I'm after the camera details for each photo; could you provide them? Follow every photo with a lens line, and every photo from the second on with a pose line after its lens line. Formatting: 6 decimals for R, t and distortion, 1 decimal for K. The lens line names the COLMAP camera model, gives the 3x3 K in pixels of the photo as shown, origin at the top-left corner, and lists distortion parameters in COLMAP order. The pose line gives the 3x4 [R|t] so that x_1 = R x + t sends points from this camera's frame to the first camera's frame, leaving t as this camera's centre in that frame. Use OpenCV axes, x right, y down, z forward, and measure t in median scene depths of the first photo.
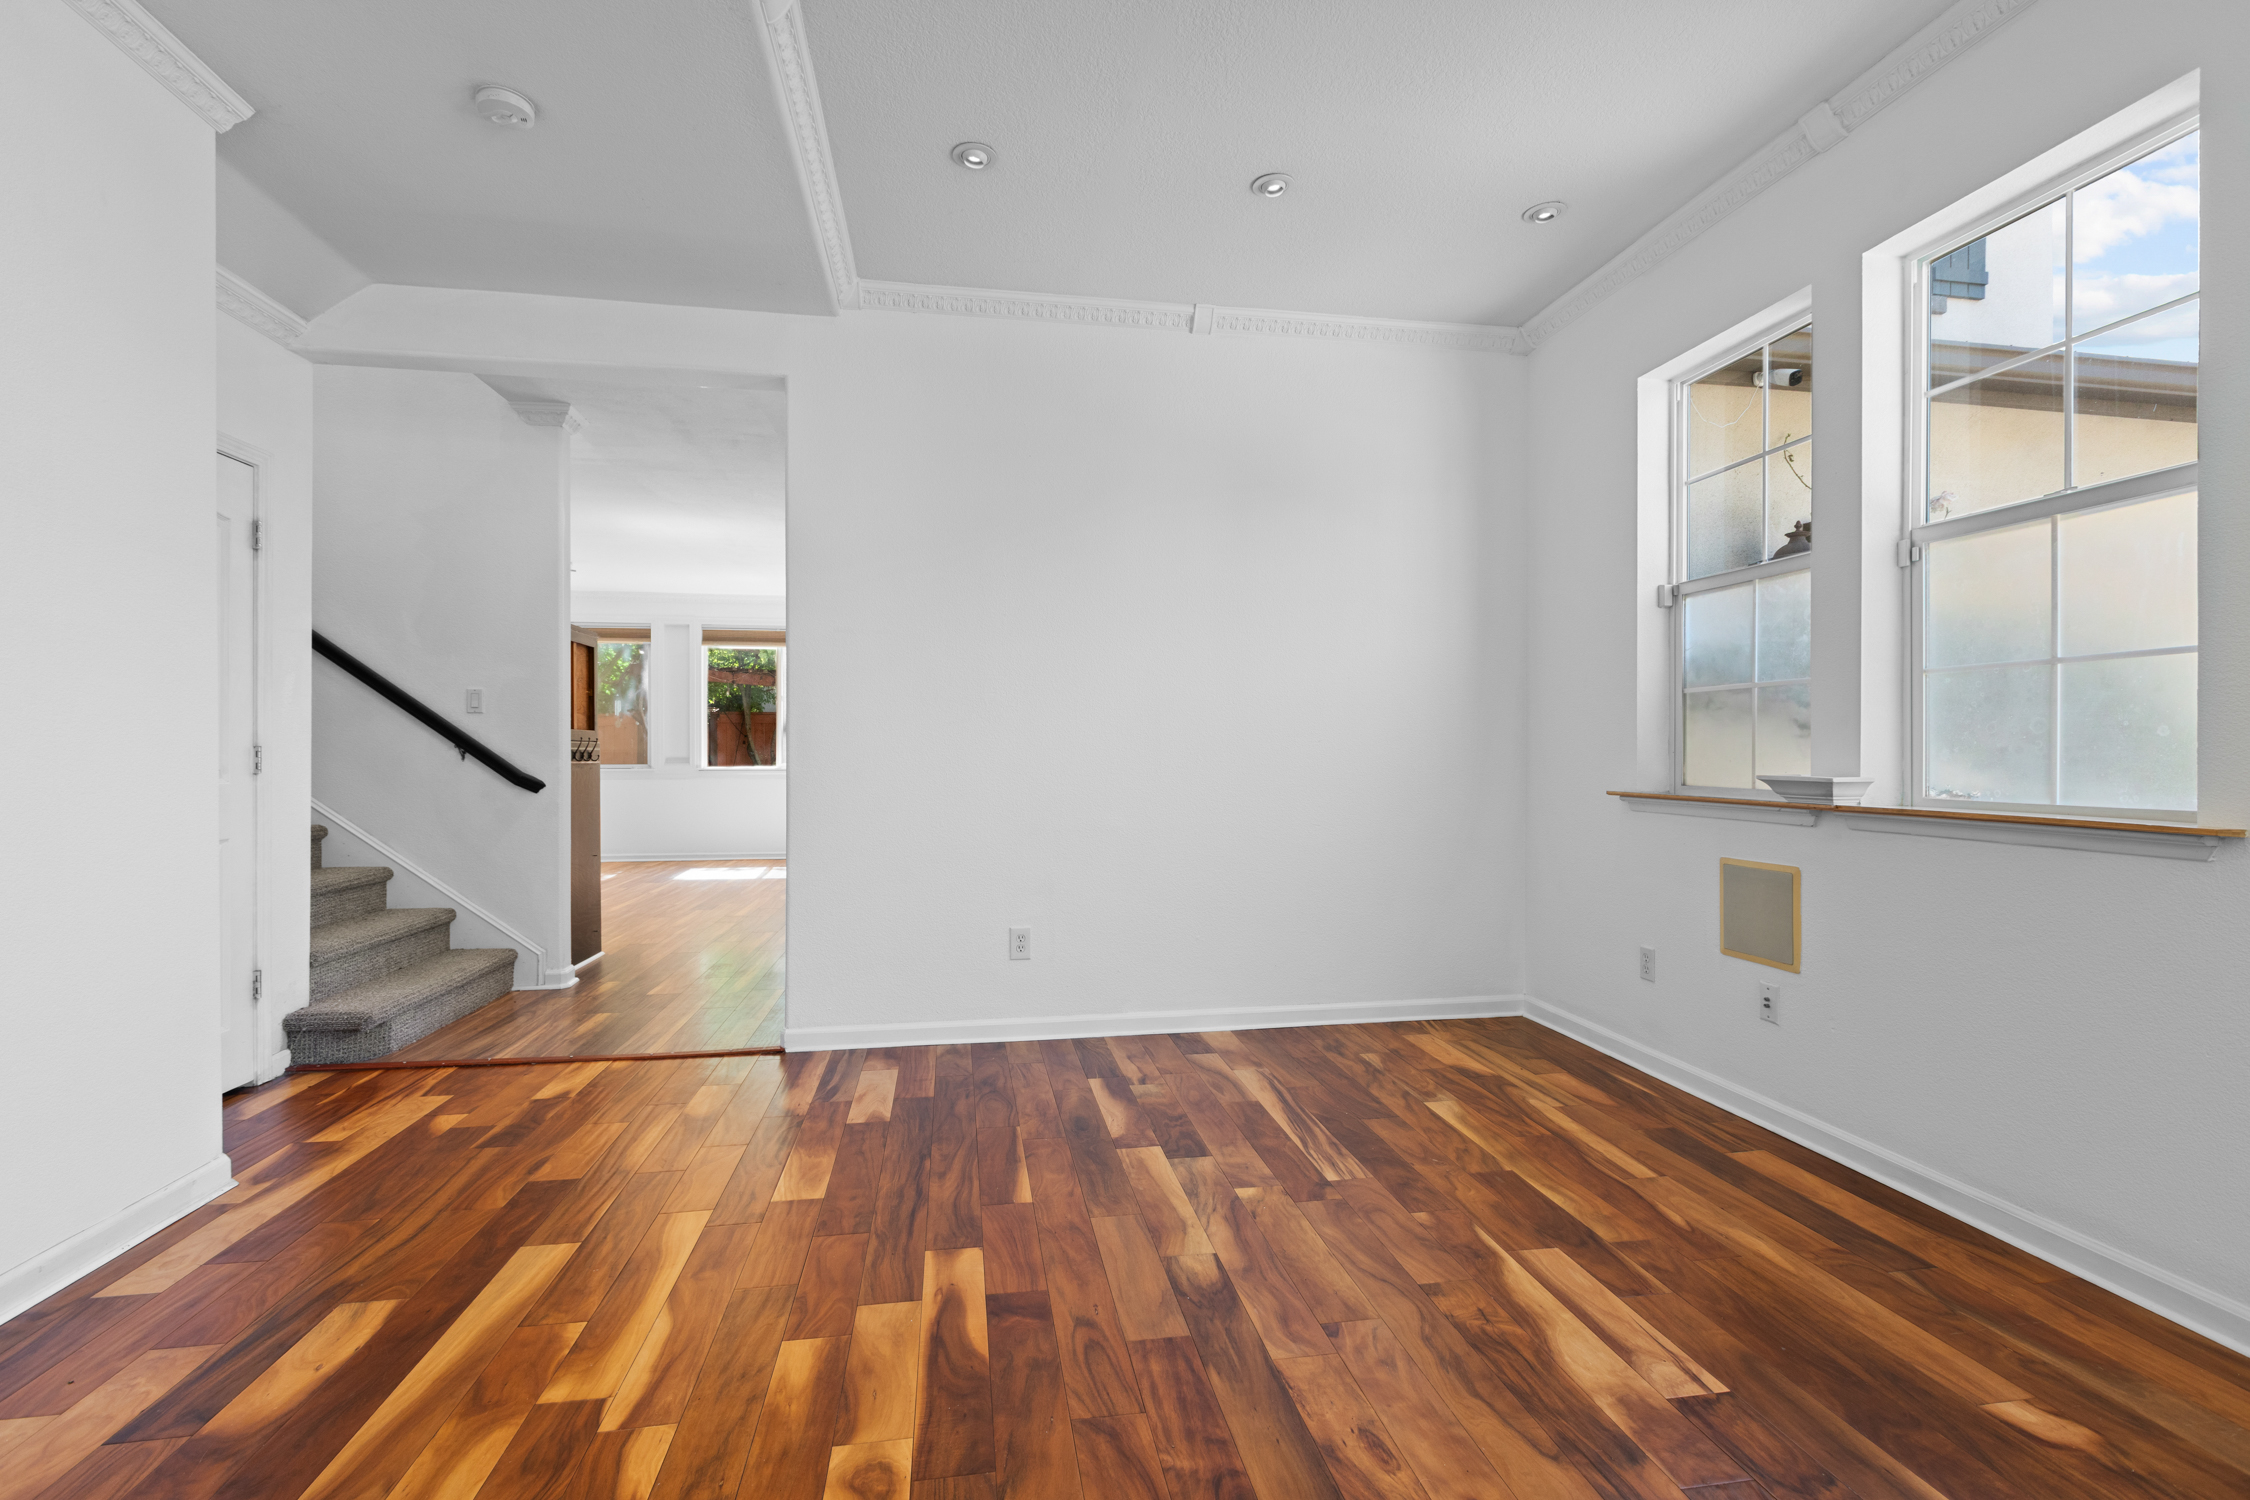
lens RADIAL K [[1010.3, 0, 1124.1], [0, 1010.3, 754.6], [0, 0, 1]] dist [0.000177, -0.001802]
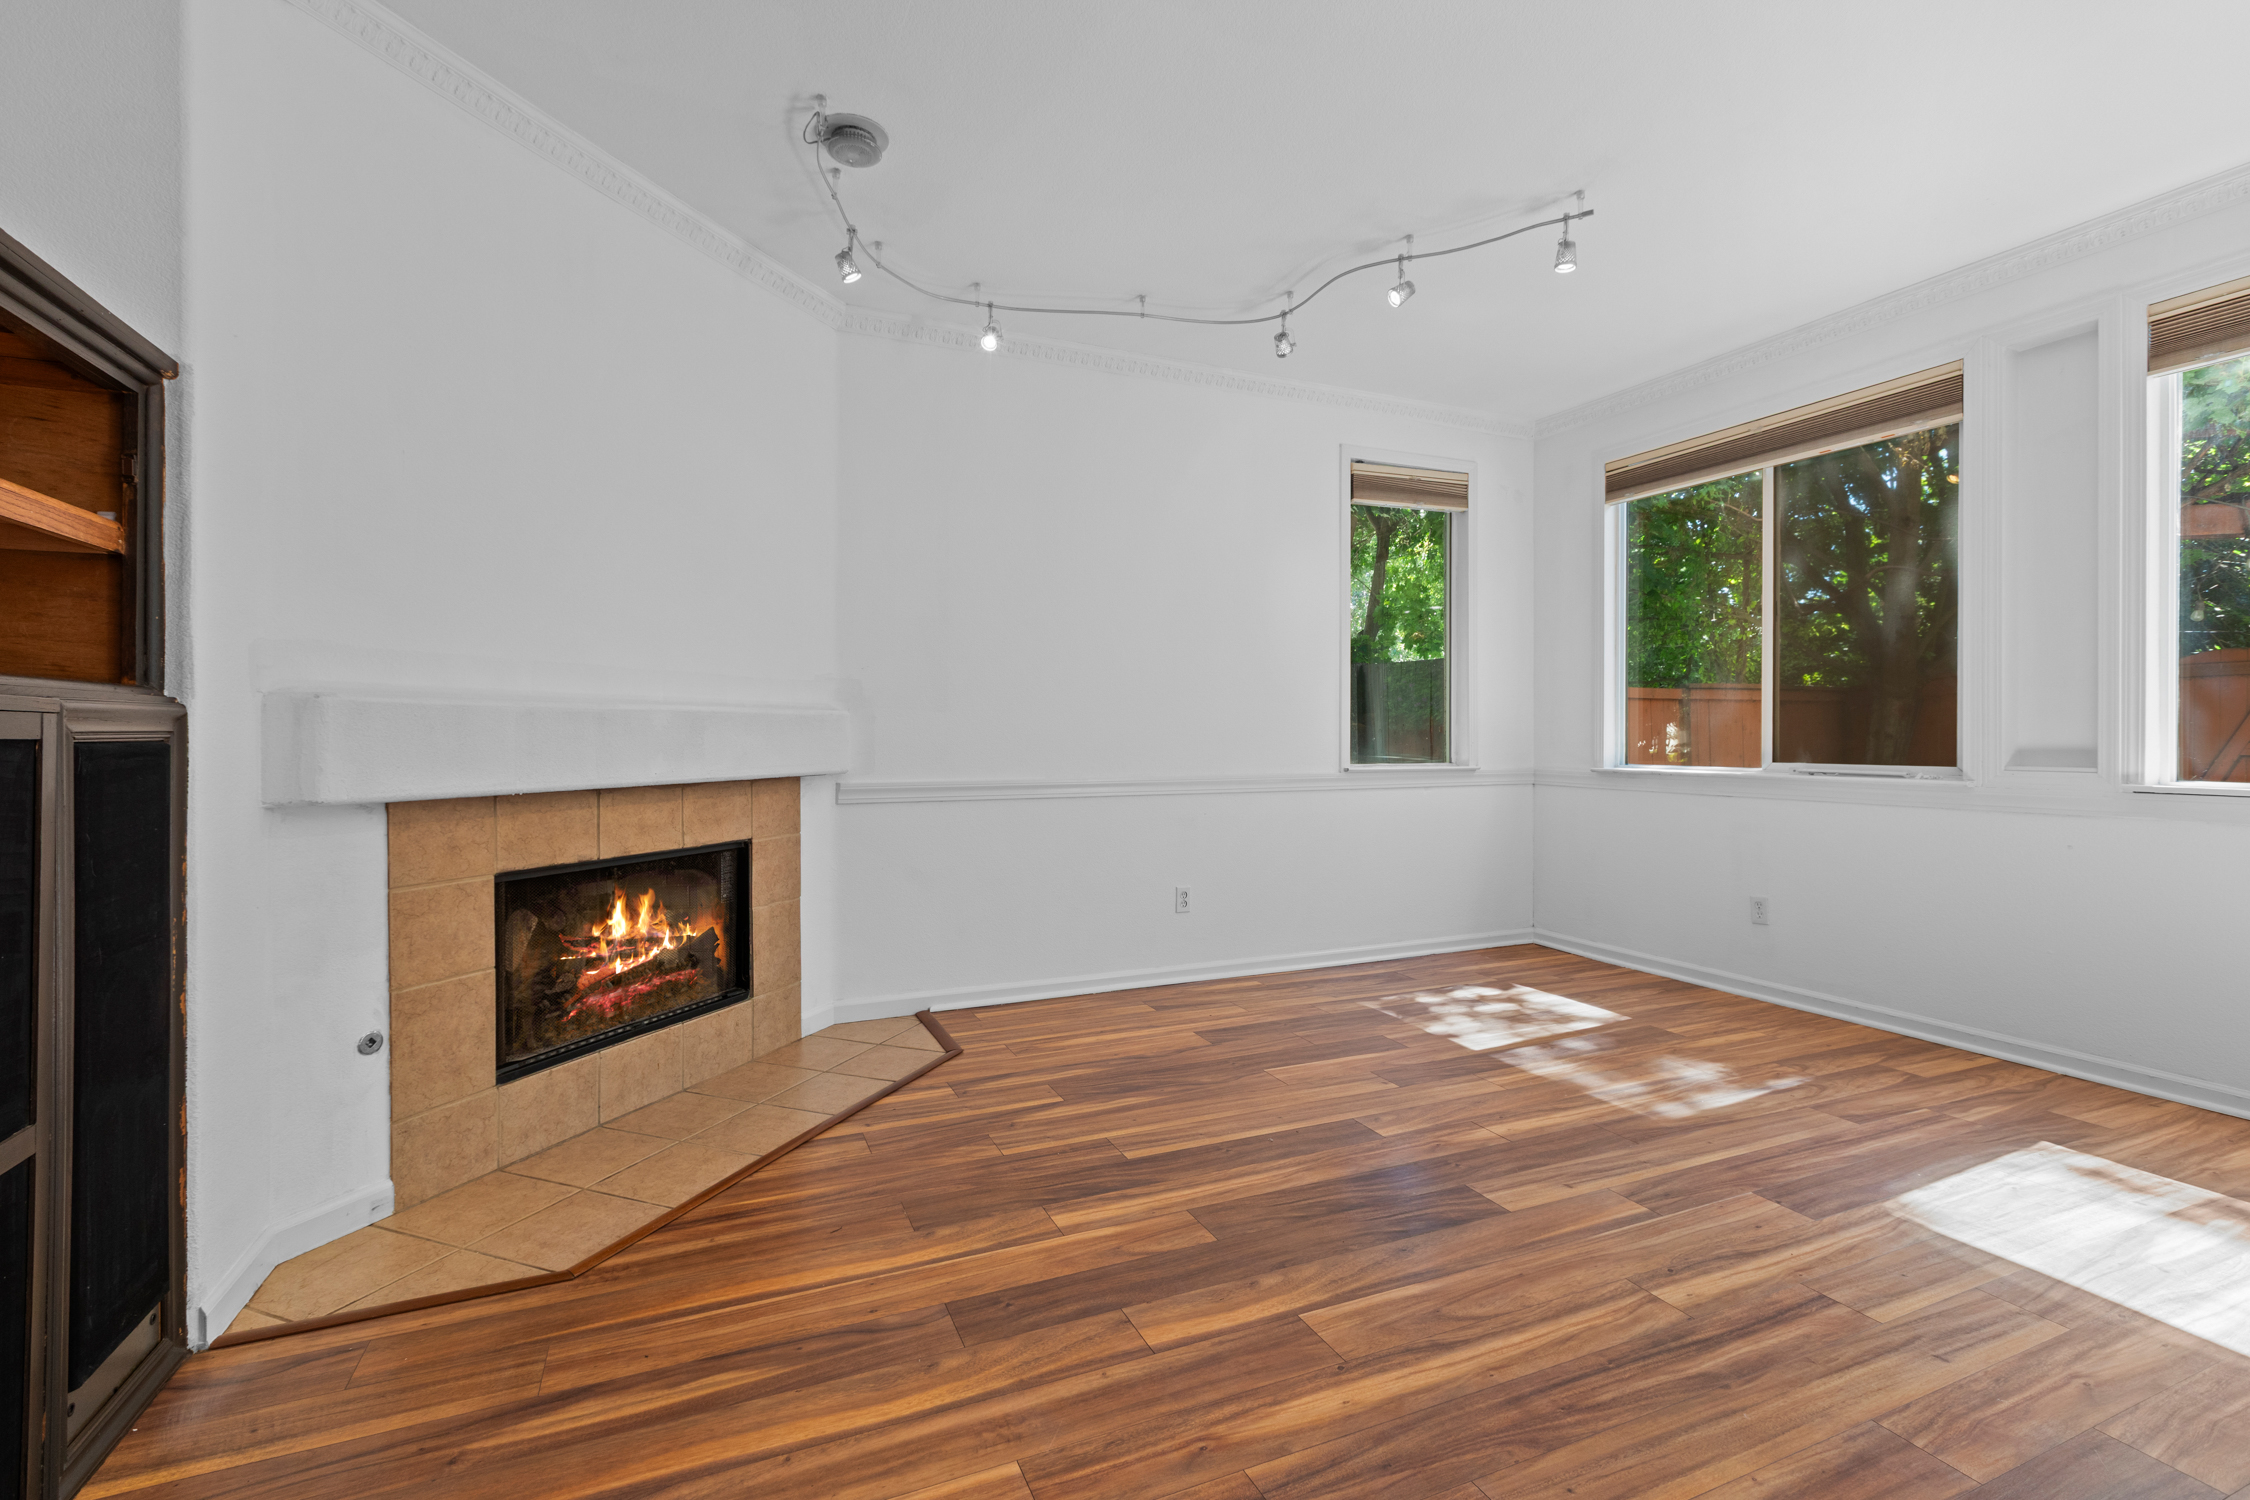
lens RADIAL K [[1010.3, 0, 1132.7], [0, 1010.3, 737.8], [0, 0, 1]] dist [0.000177, -0.001802]
pose [[0.254209, 0.003566, -0.967143, -0.653944], [-0.002341, 0.999993, 0.003071, -0.004294], [0.967146, 0.001484, 0.254216, 2.013352]]
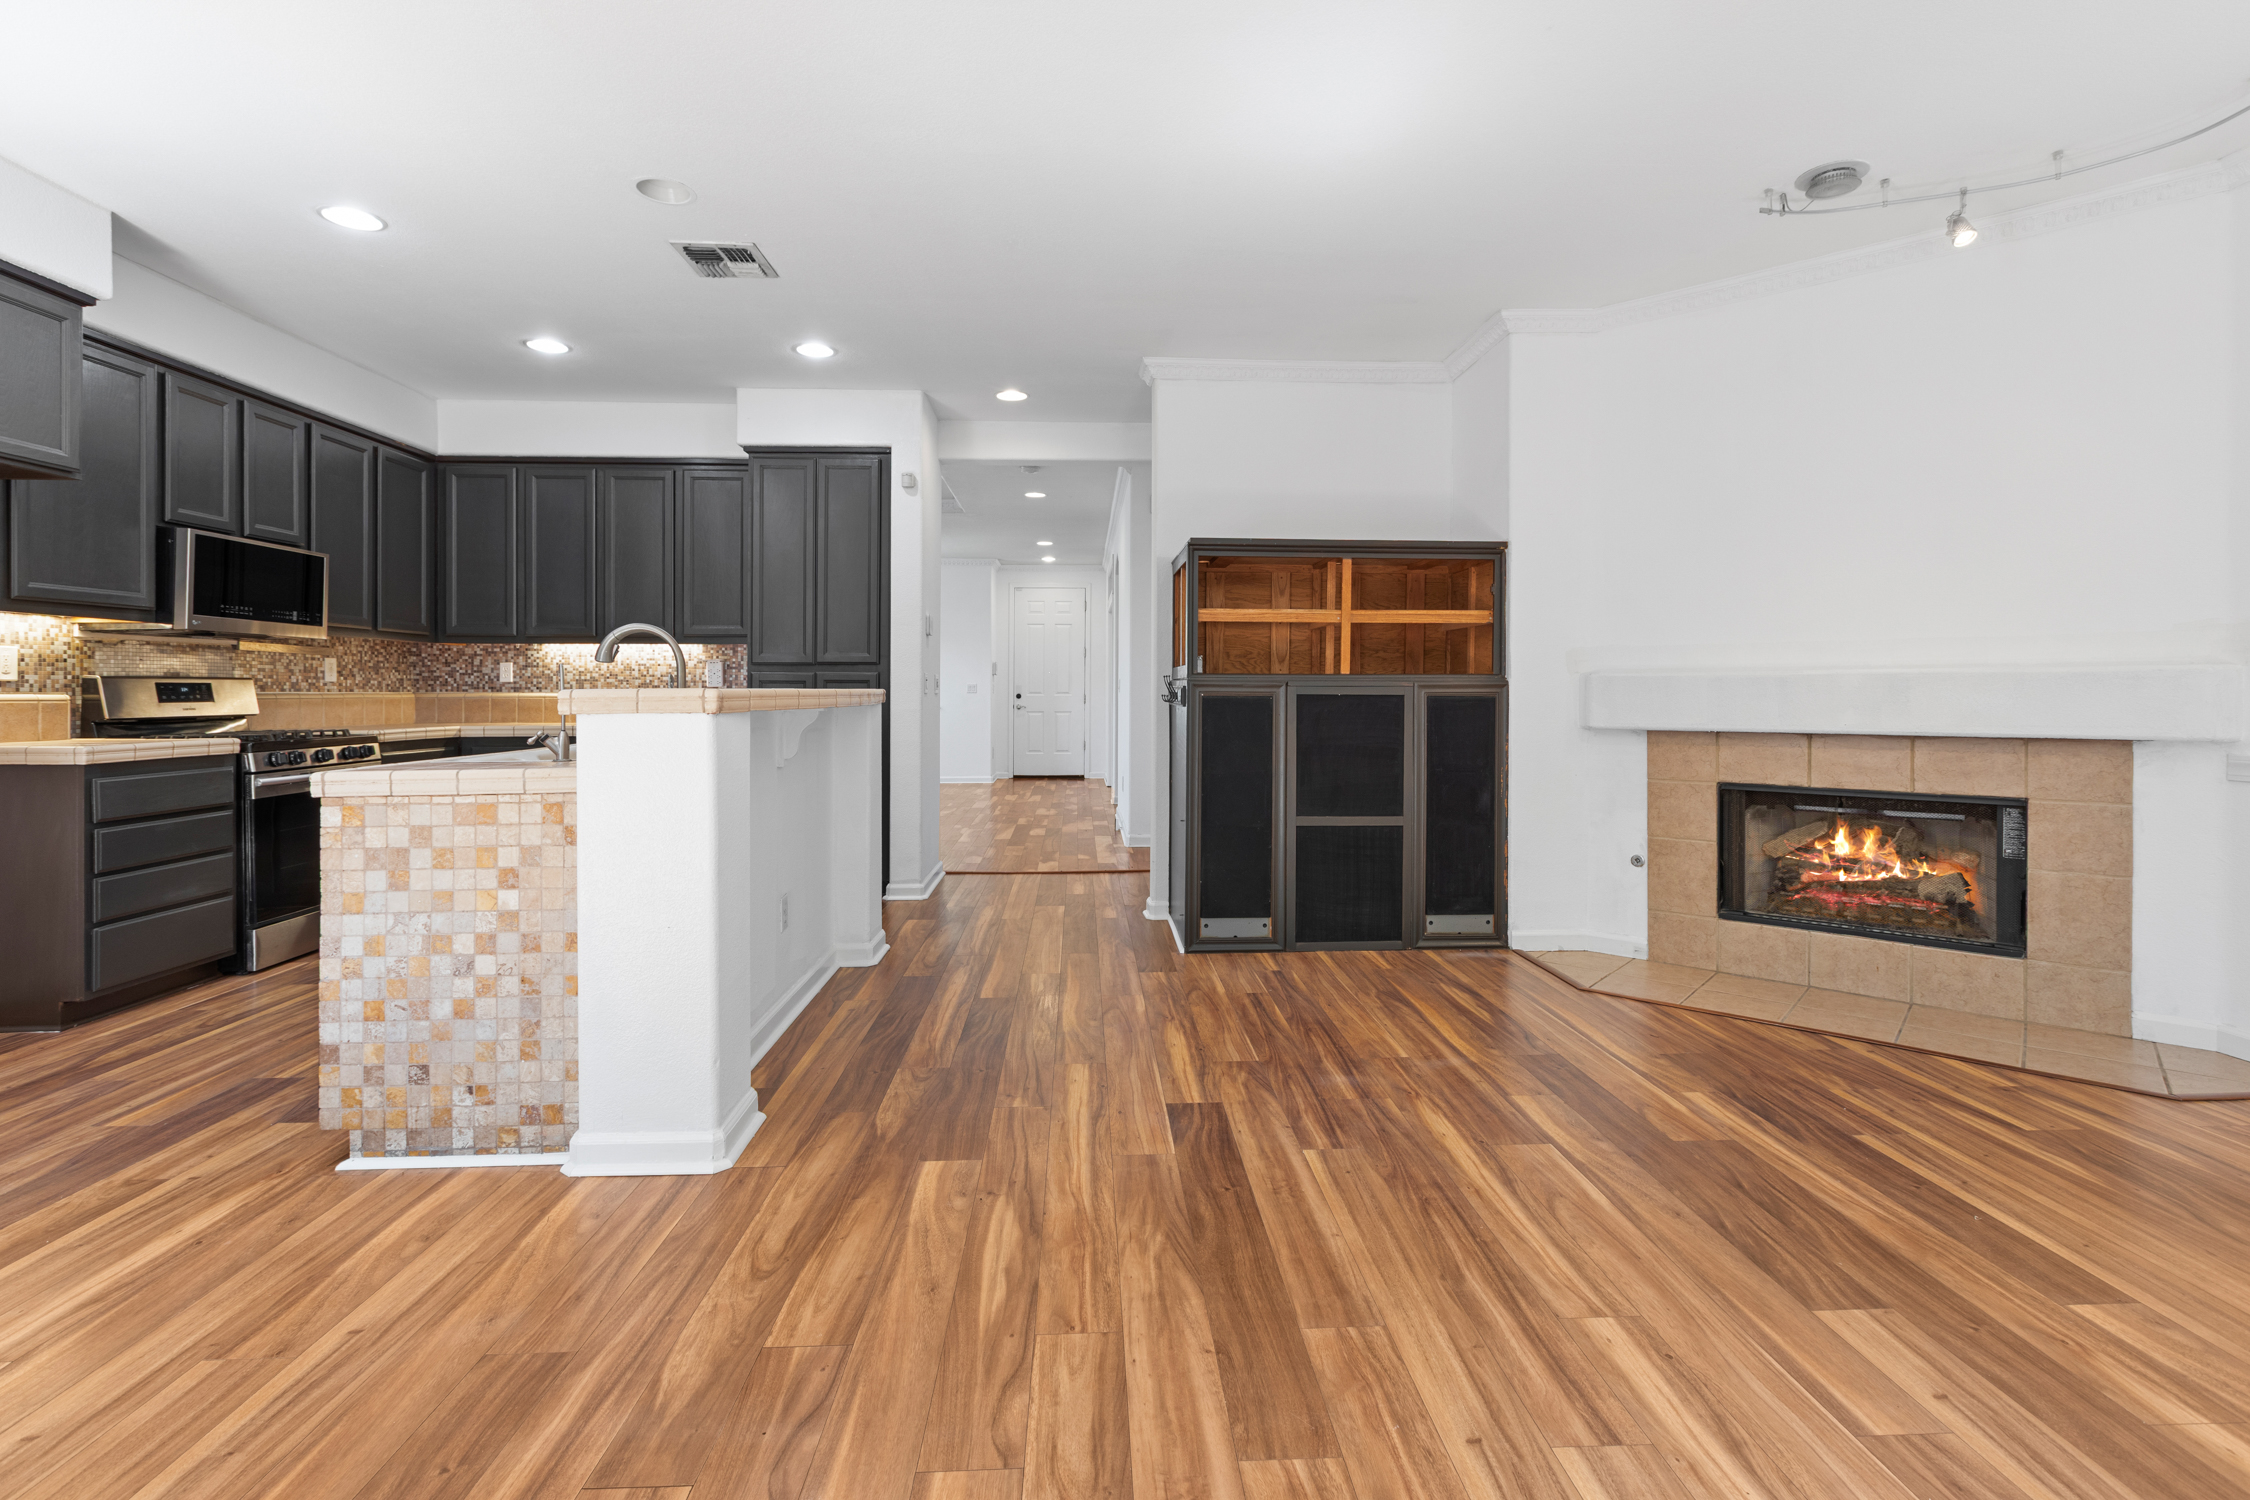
lens RADIAL K [[1010.3, 0, 1116.7], [0, 1010.3, 698.0], [0, 0, 1]] dist [0.000177, -0.001802]
pose [[-0.992768, 0.001156, 0.120045, -0.964765], [0.002228, 0.999959, 0.008800, -0.010405], [-0.120030, 0.009004, -0.992729, 3.053530]]
